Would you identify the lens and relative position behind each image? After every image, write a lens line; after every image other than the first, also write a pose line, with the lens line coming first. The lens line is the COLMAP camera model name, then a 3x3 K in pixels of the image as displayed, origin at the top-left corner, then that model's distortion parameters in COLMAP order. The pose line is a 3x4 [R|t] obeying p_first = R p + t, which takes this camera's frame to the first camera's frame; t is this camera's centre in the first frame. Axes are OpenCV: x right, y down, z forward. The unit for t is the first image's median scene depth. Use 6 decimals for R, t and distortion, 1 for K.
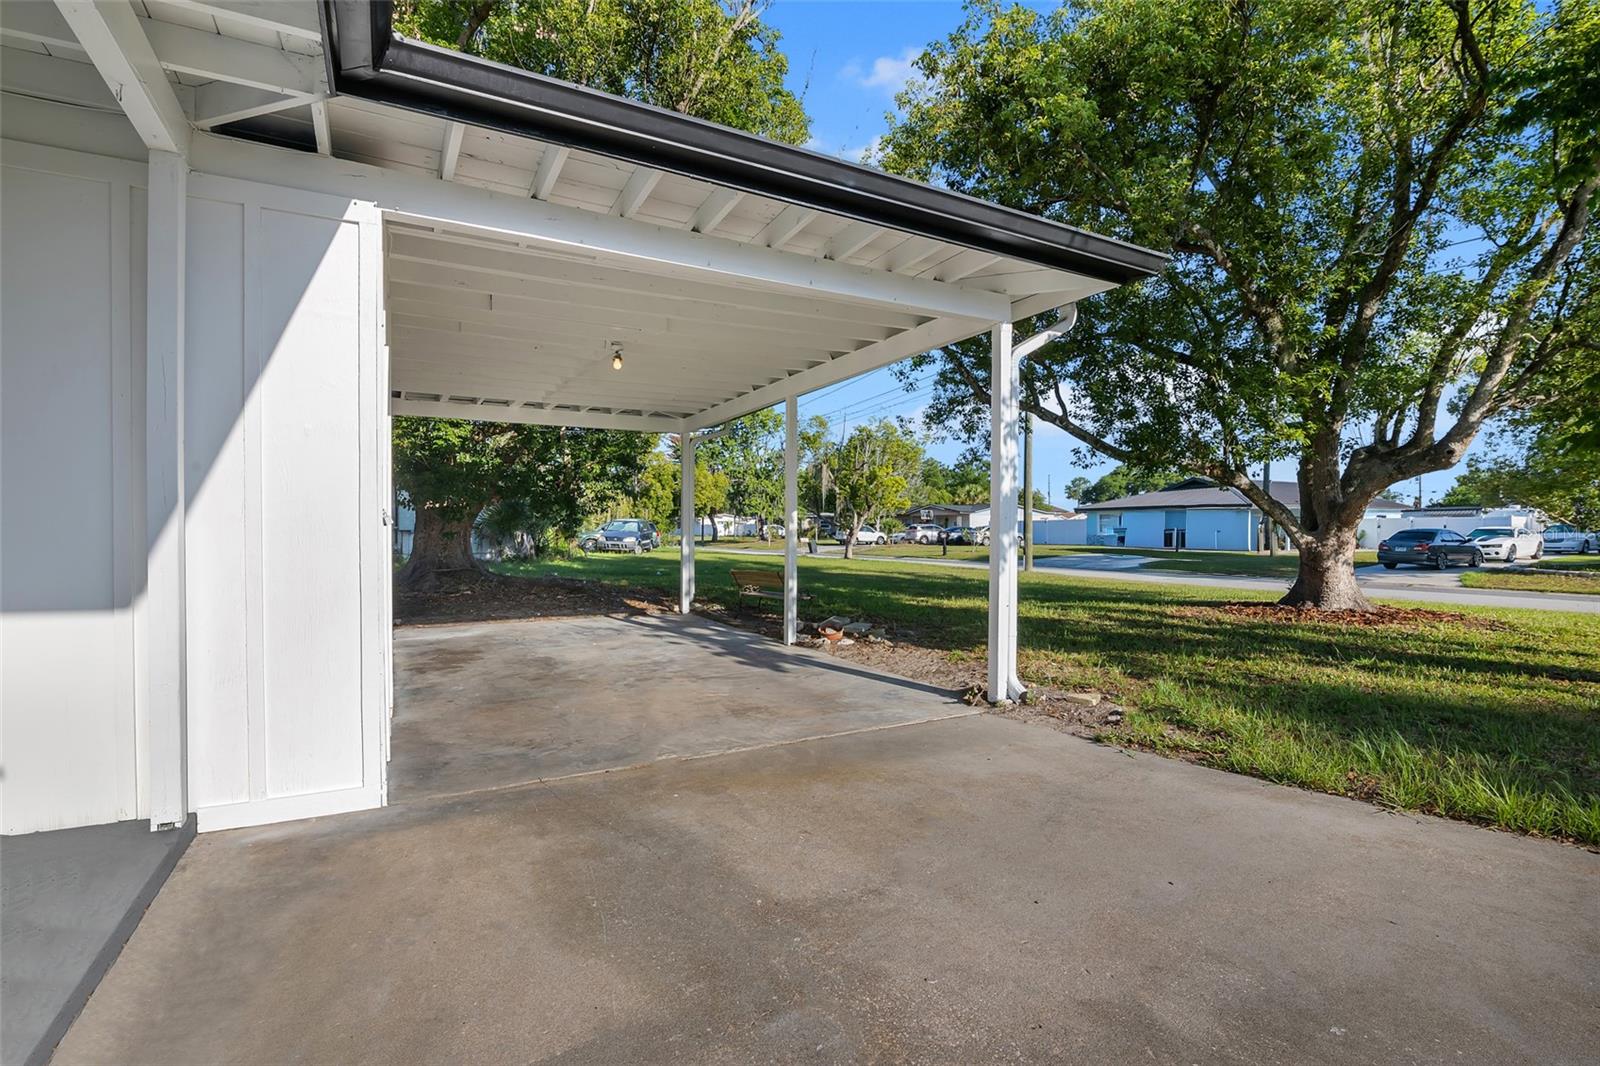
lens RADIAL K [[743.1, 0, 795.9], [0, 743.1, 533.3], [0, 0, 1]] dist [-0.006098, -0.000213]
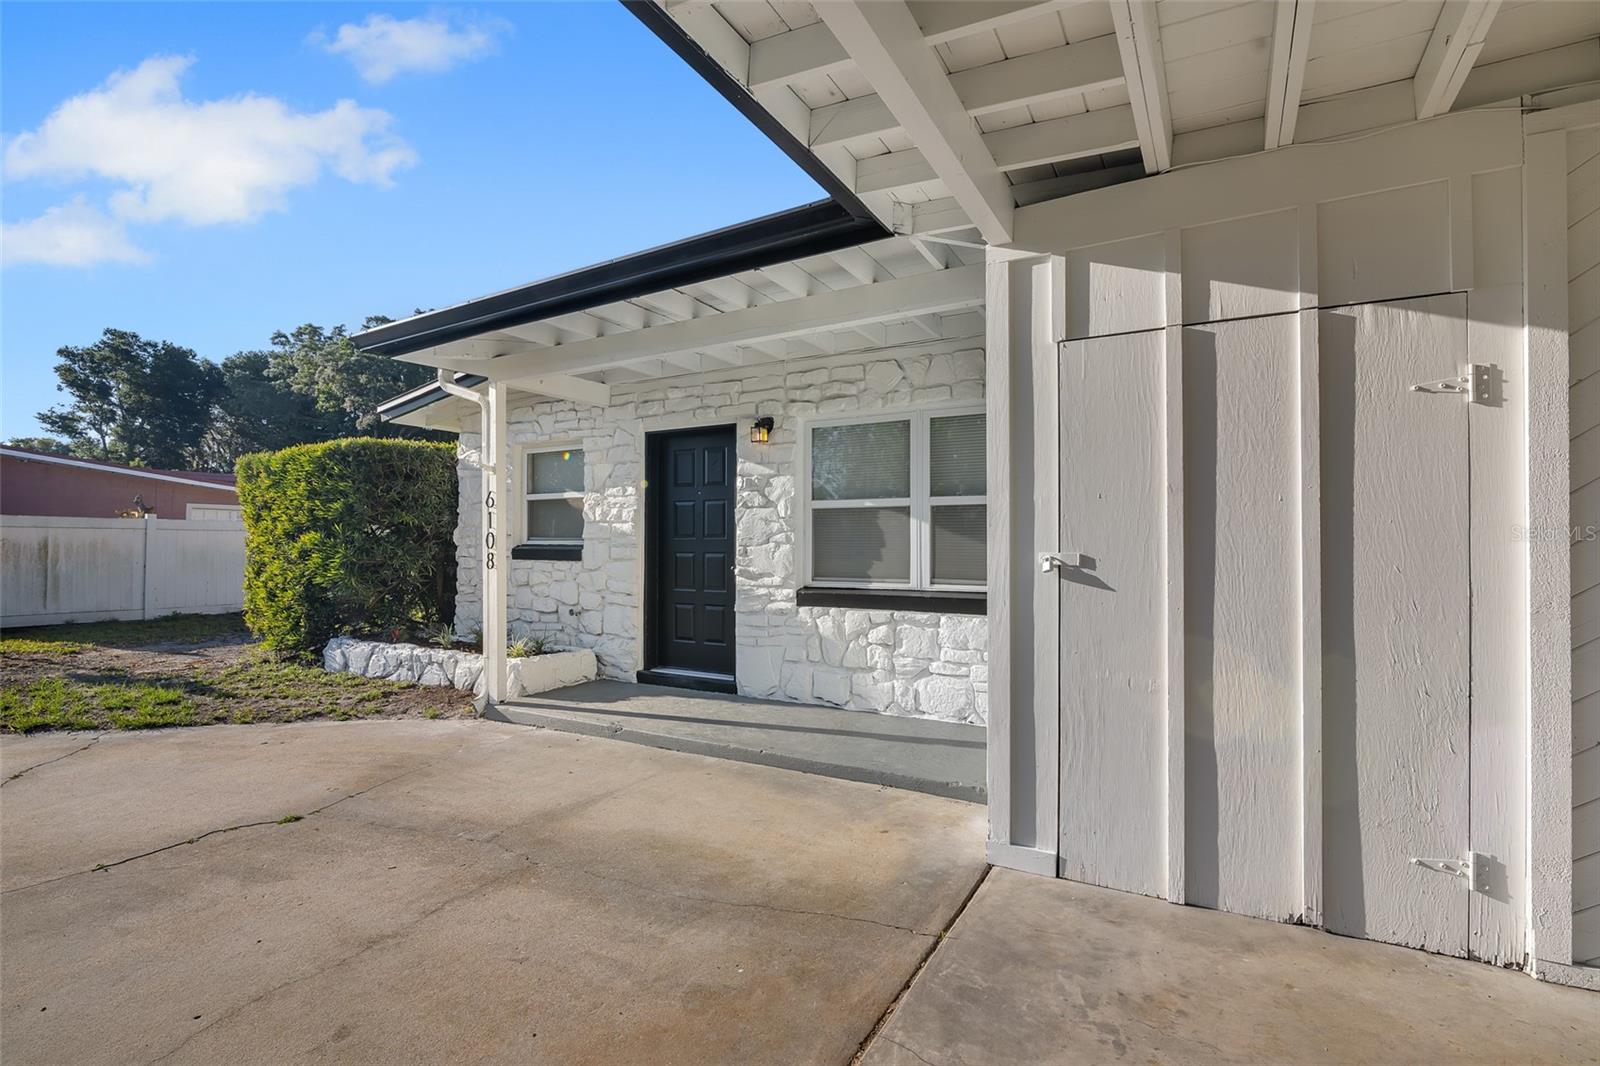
lens RADIAL K [[743.1, 0, 800.6], [0, 743.1, 542.9], [0, 0, 1]] dist [-0.006098, -0.000213]
pose [[-0.852778, -0.000195, -0.522273, 0.168548], [-0.001314, 0.999998, 0.001772, -0.053459], [0.522271, 0.002197, -0.852777, 1.776909]]
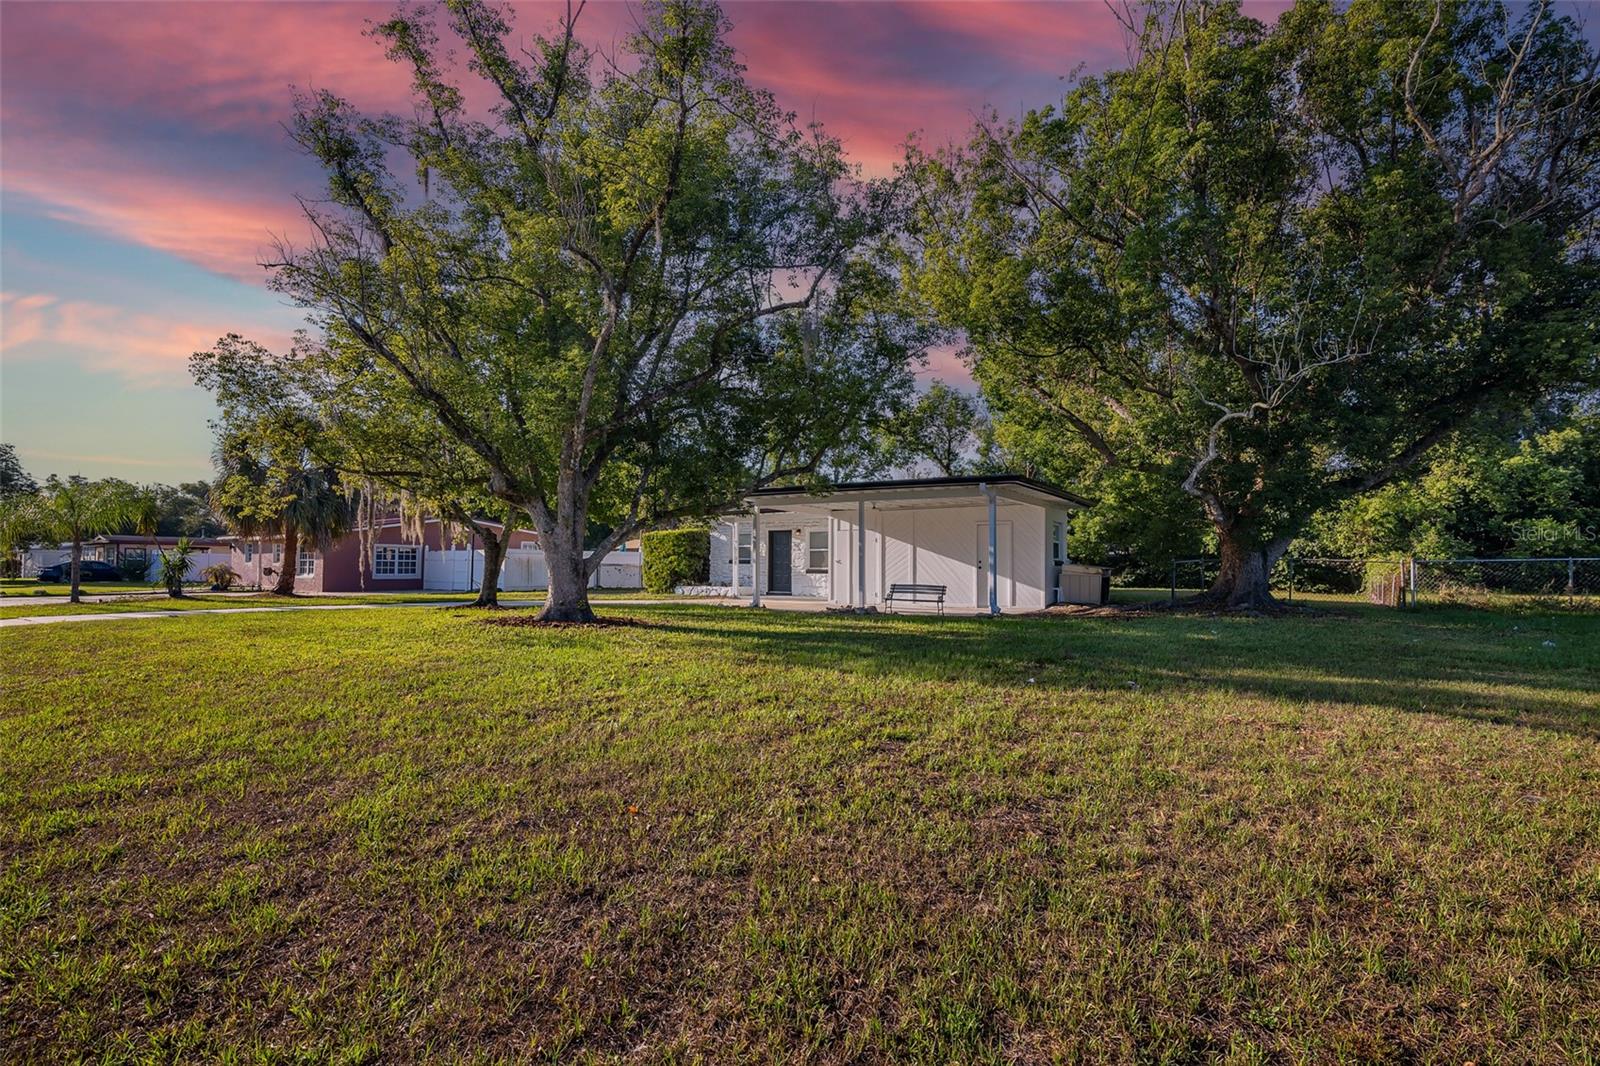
lens RADIAL K [[743.1, 0, 801.4], [0, 743.1, 536.6], [0, 0, 1]] dist [-0.006098, -0.000213]
pose [[-0.883791, -0.022640, -0.467335, 3.444175], [-0.004681, 0.999206, -0.039555, 0.042069], [0.467859, -0.032771, -0.883195, 8.112805]]
